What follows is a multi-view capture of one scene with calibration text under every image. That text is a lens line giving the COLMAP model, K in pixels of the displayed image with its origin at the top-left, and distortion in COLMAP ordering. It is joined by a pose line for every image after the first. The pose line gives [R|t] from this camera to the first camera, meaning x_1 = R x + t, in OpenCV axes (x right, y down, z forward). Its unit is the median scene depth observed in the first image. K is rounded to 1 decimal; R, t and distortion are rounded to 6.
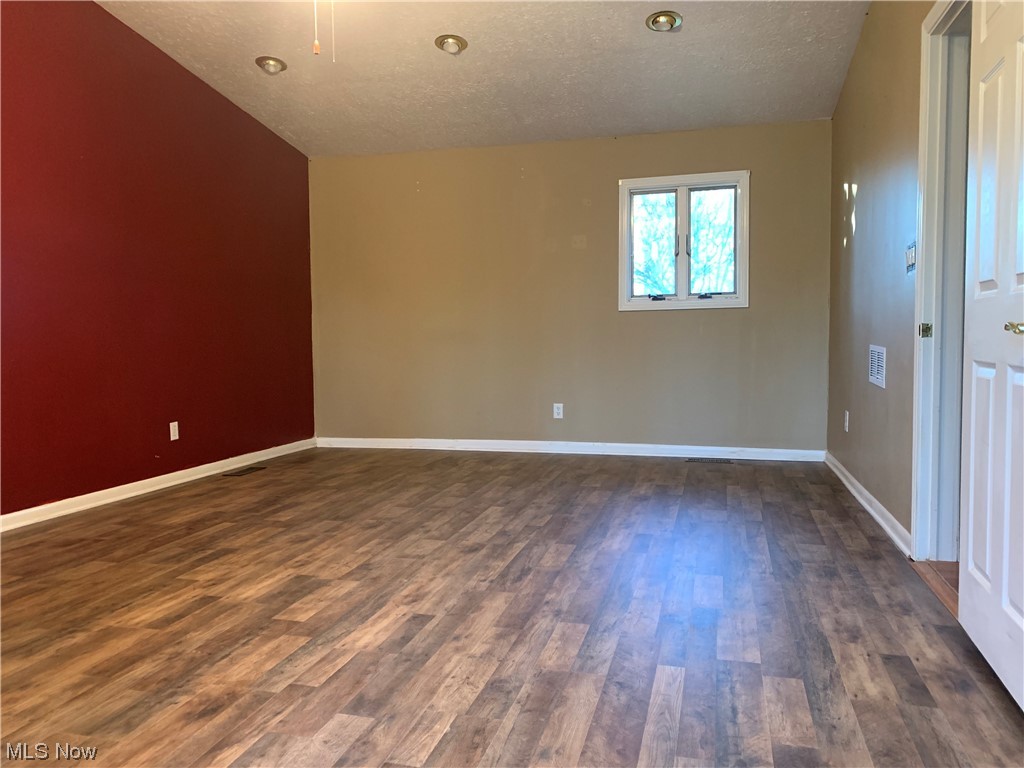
lens RADIAL K [[790.5, 0, 505.7], [0, 790.5, 383.7], [0, 0, 1]] dist [0.005610, 0.003464]
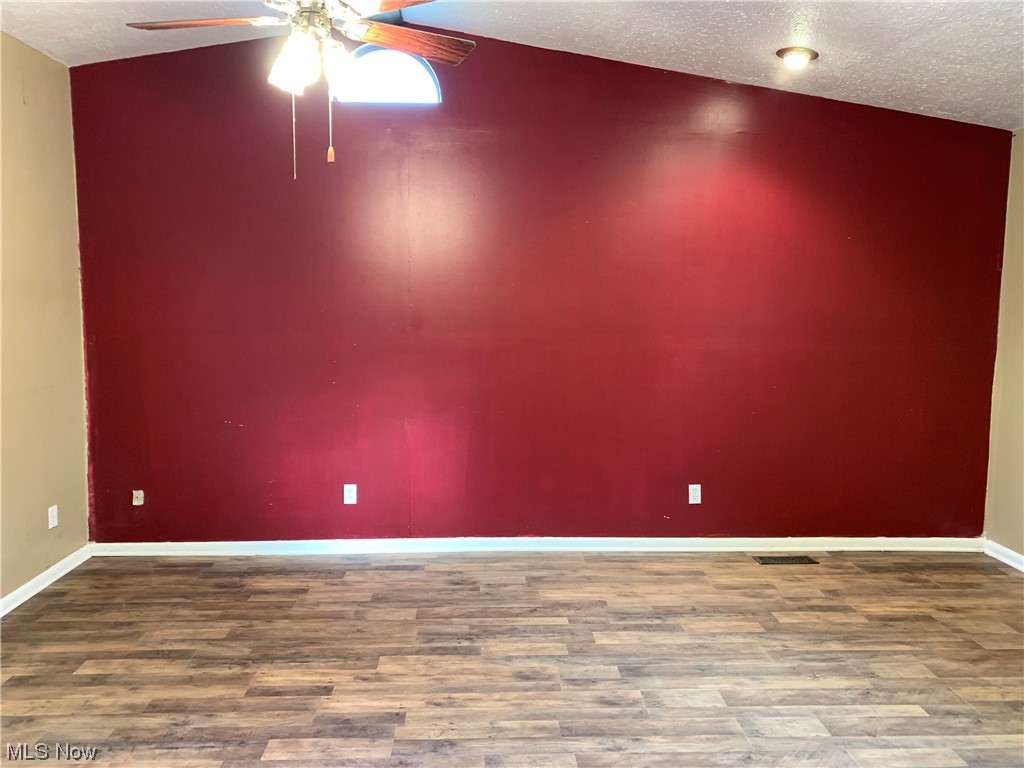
lens RADIAL K [[790.5, 0, 503.6], [0, 790.5, 383.8], [0, 0, 1]] dist [0.005610, 0.003464]
pose [[0.294363, 0.124477, -0.947553, 0.607139], [-0.064375, 0.991812, 0.110293, -0.252430], [0.953523, 0.028533, 0.299966, 0.822205]]
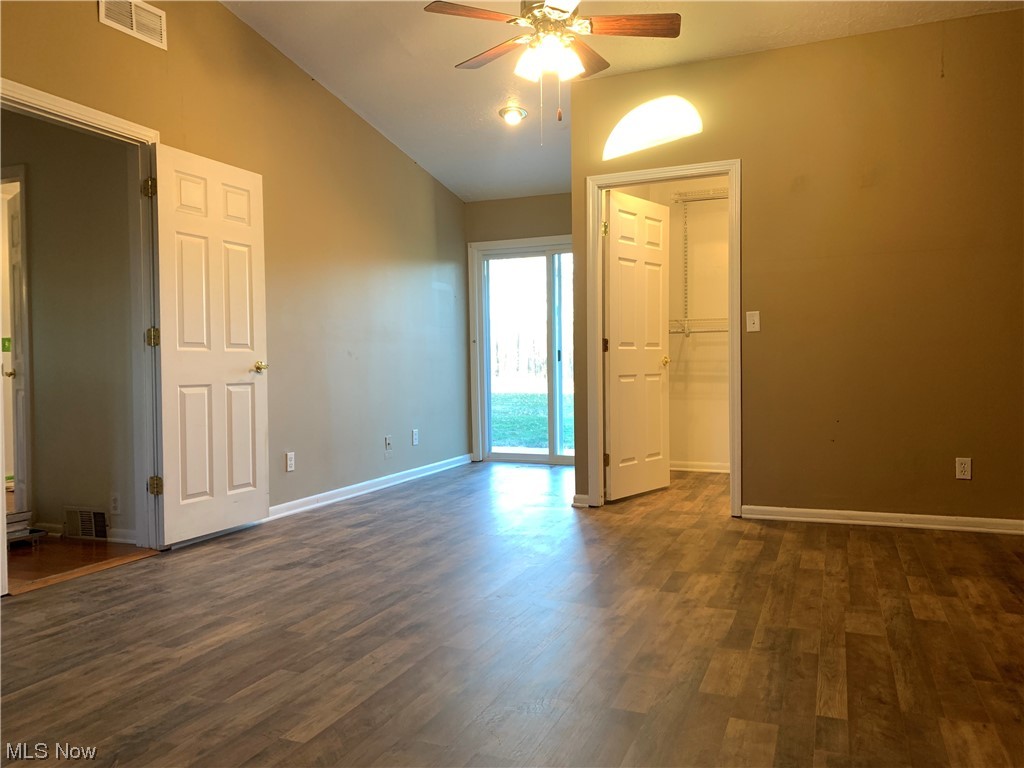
lens RADIAL K [[790.5, 0, 508.4], [0, 790.5, 383.4], [0, 0, 1]] dist [0.005610, 0.003464]
pose [[-0.992182, 0.020797, 0.123056, -0.266030], [0.031629, 0.995729, 0.086738, -0.118252], [-0.120727, 0.089952, -0.988602, 1.943914]]
